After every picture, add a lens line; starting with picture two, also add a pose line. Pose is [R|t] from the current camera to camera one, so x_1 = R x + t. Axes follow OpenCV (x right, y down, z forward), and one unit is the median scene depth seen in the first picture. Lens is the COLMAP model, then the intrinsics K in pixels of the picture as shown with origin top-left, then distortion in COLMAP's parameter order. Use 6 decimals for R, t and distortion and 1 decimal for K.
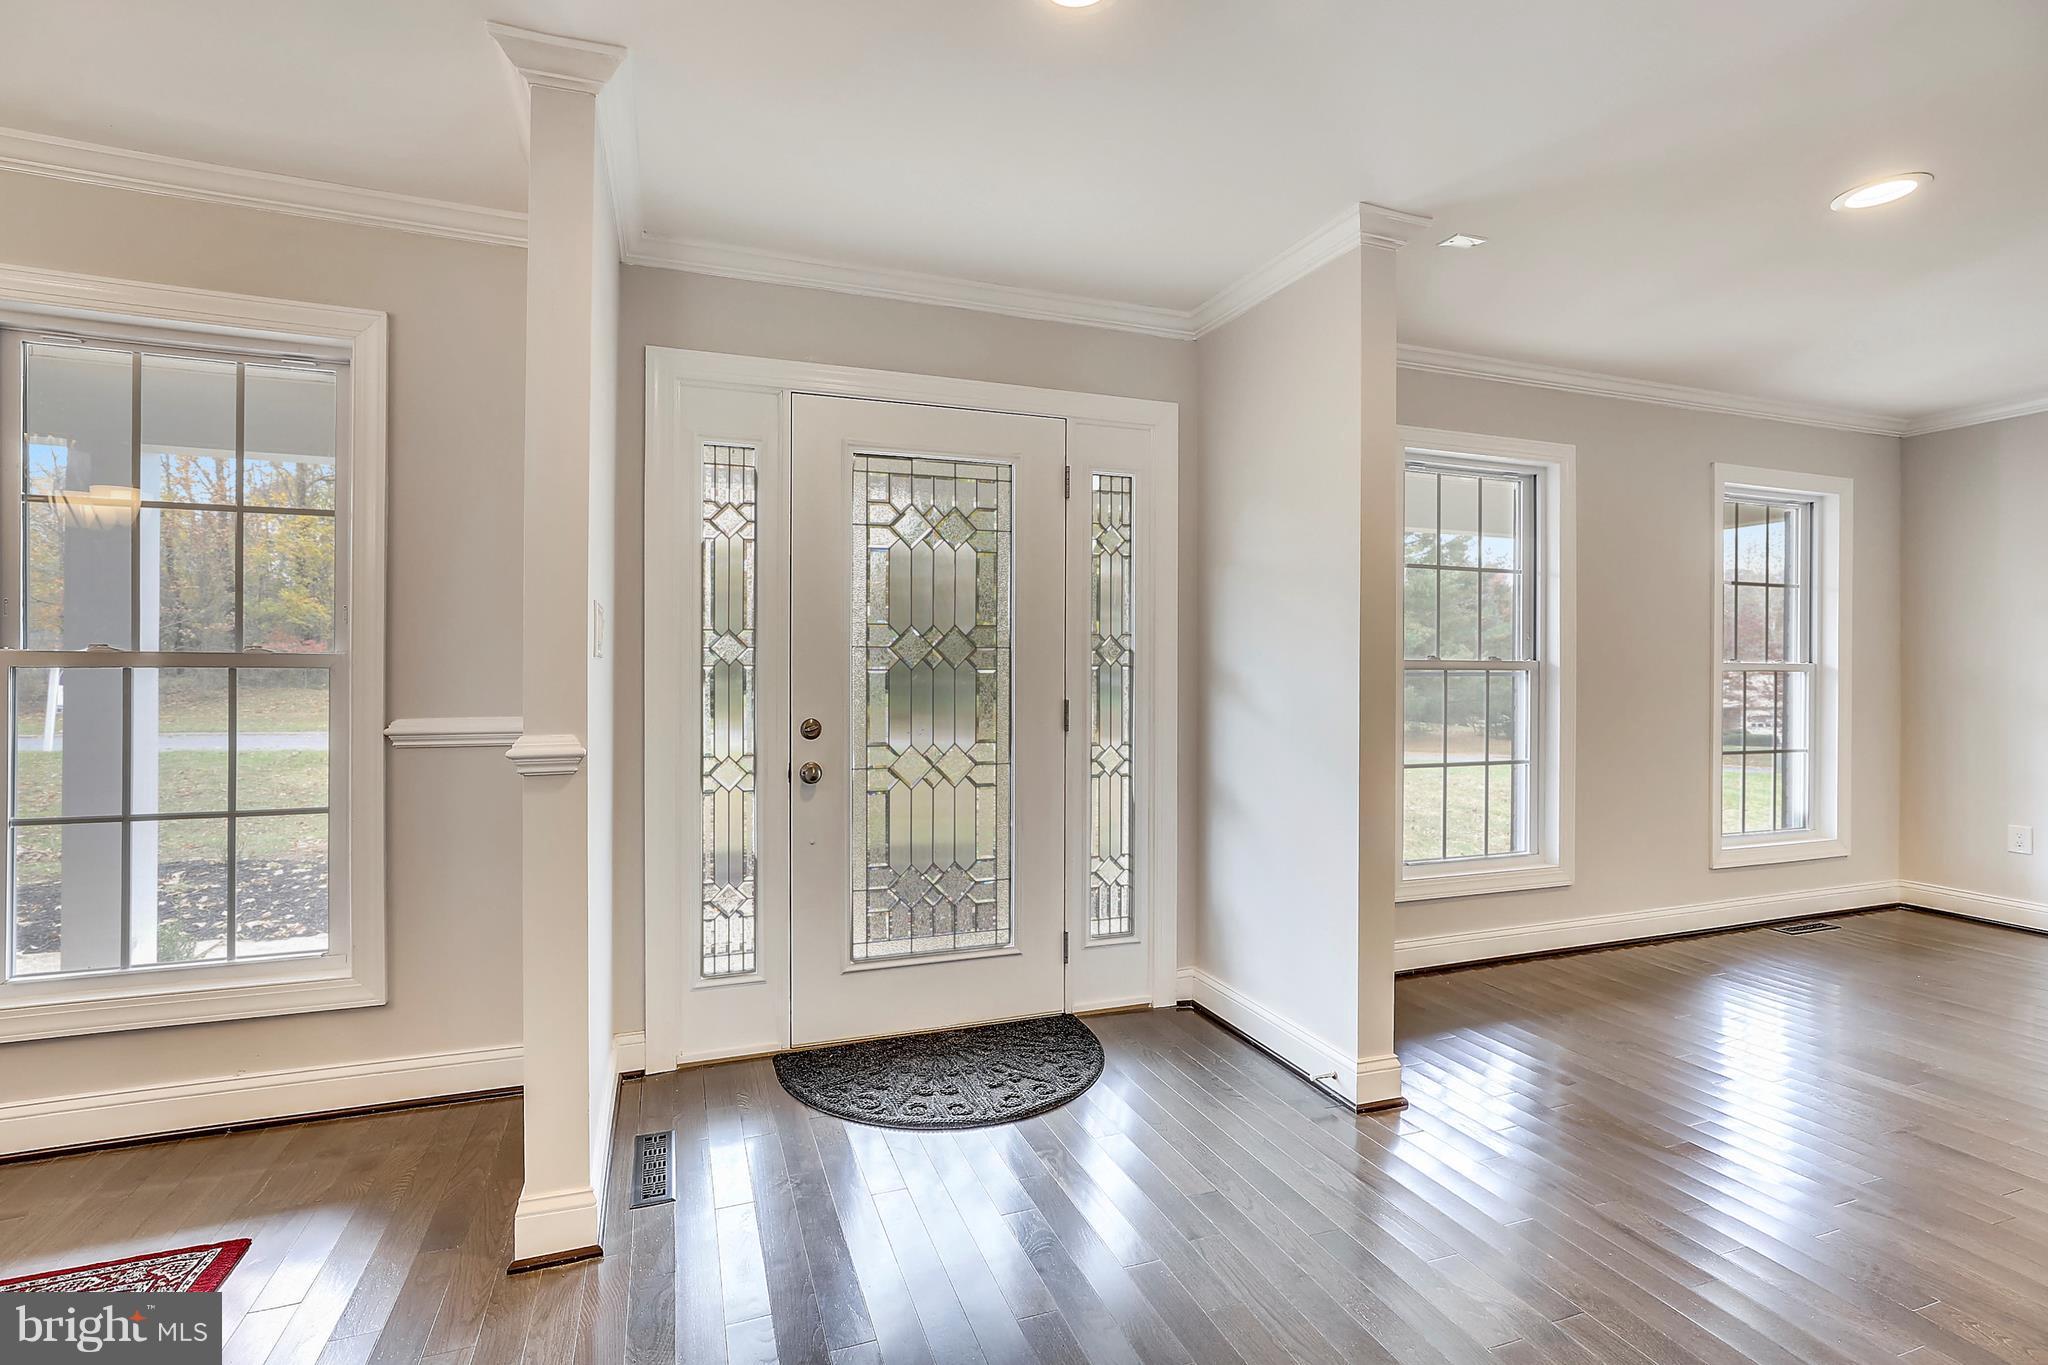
lens RADIAL K [[956.4, 0, 1035.6], [0, 956.4, 680.5], [0, 0, 1]] dist [-0.020273, 0.017270]
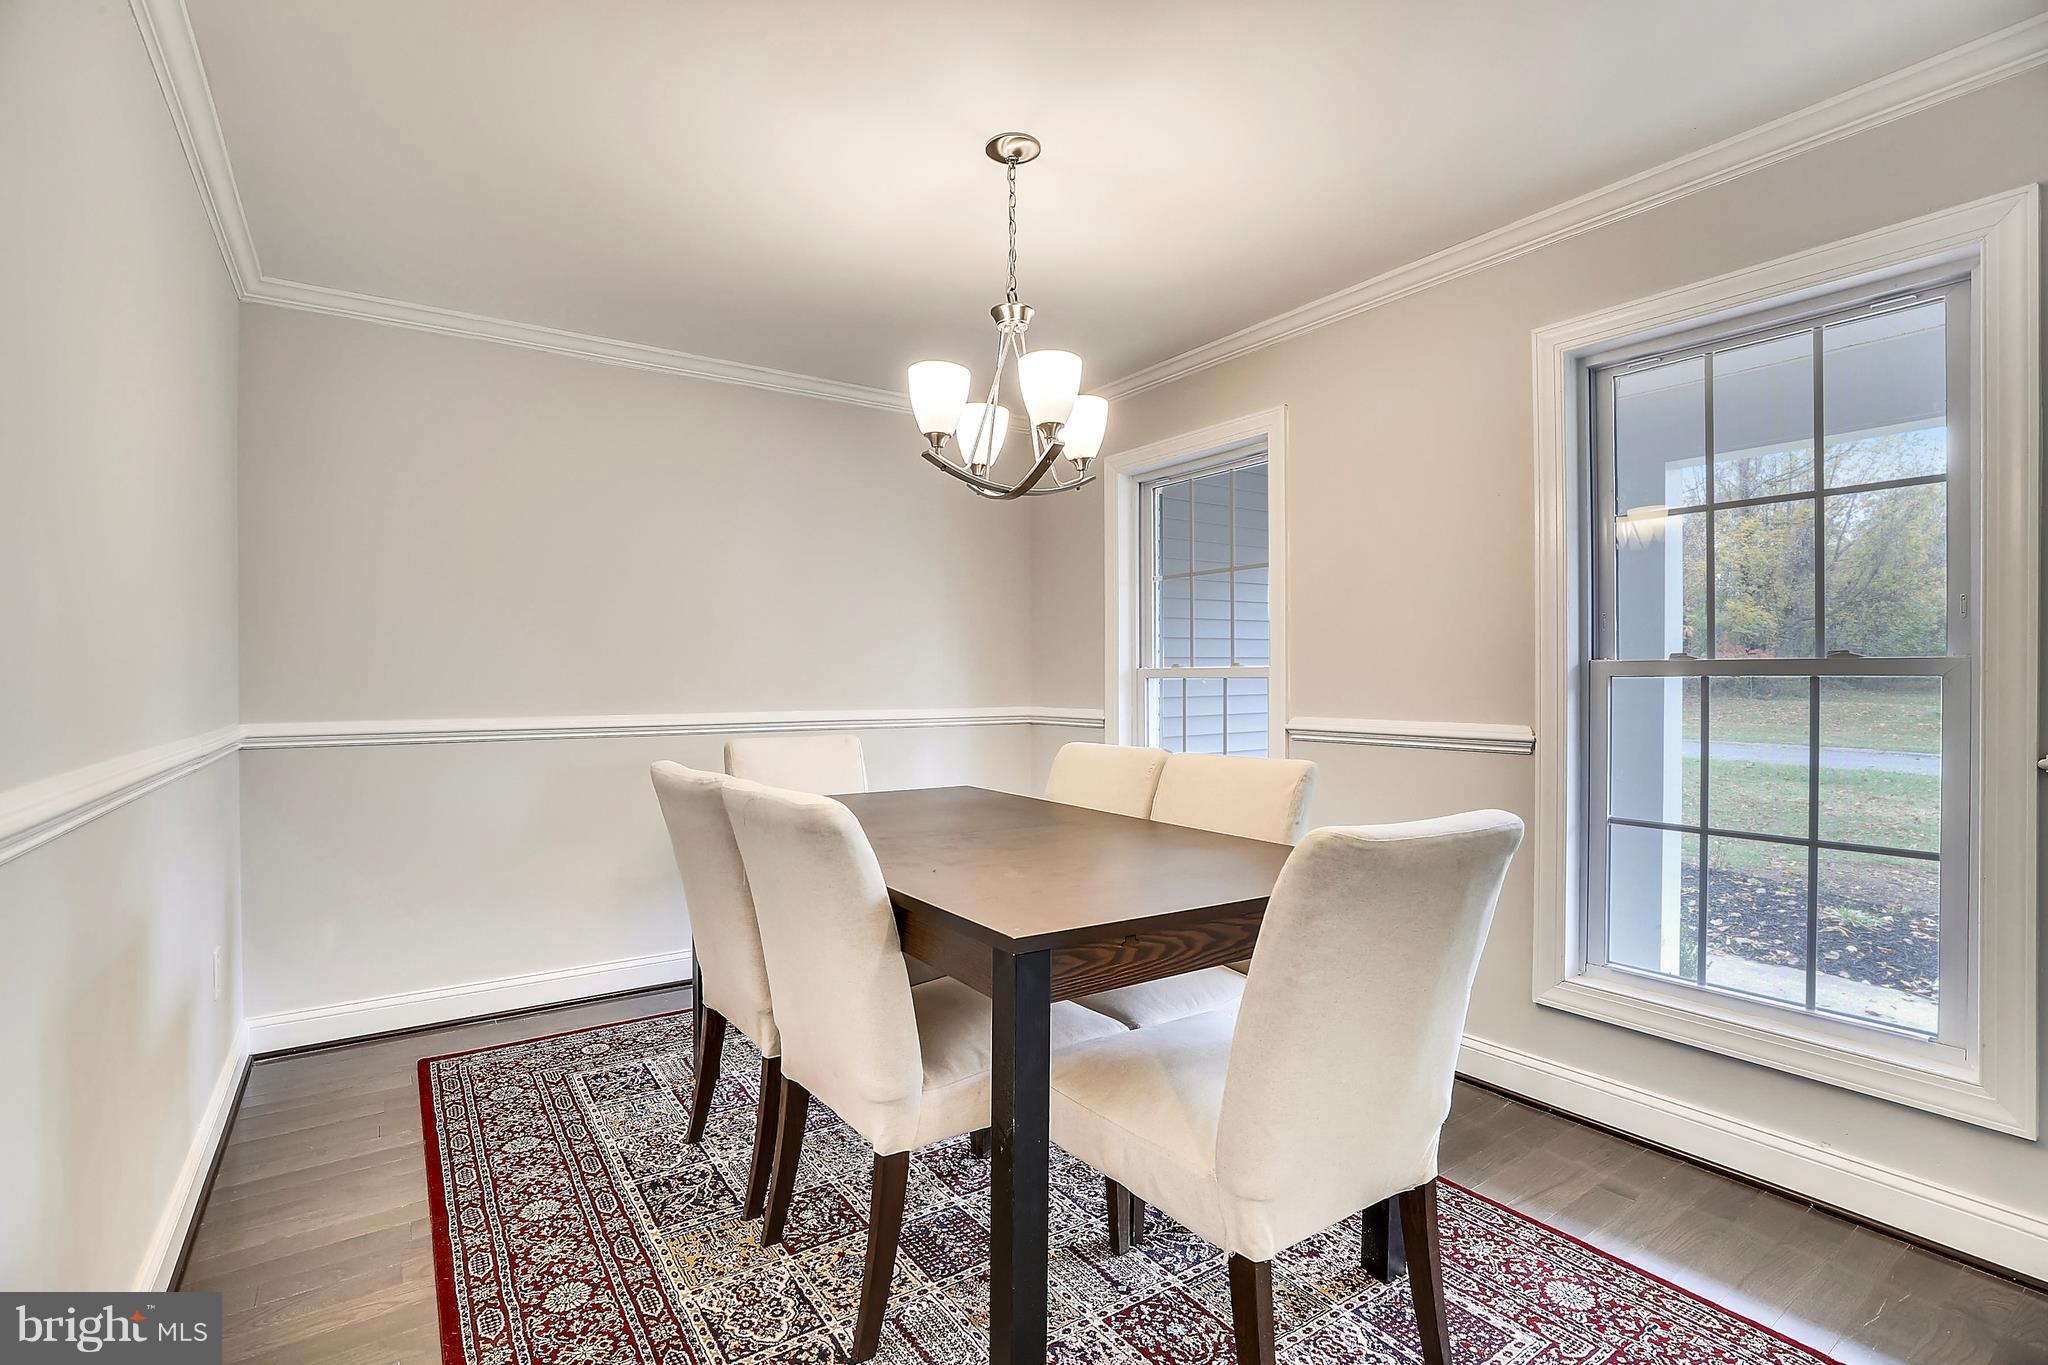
lens RADIAL K [[956.4, 0, 1035.6], [0, 956.4, 680.5], [0, 0, 1]] dist [-0.020273, 0.017270]
pose [[0.284883, 0.002240, -0.958560, -0.201054], [-0.012603, 0.999920, -0.001409, 0.003244], [0.958479, 0.012482, 0.284888, 0.062366]]
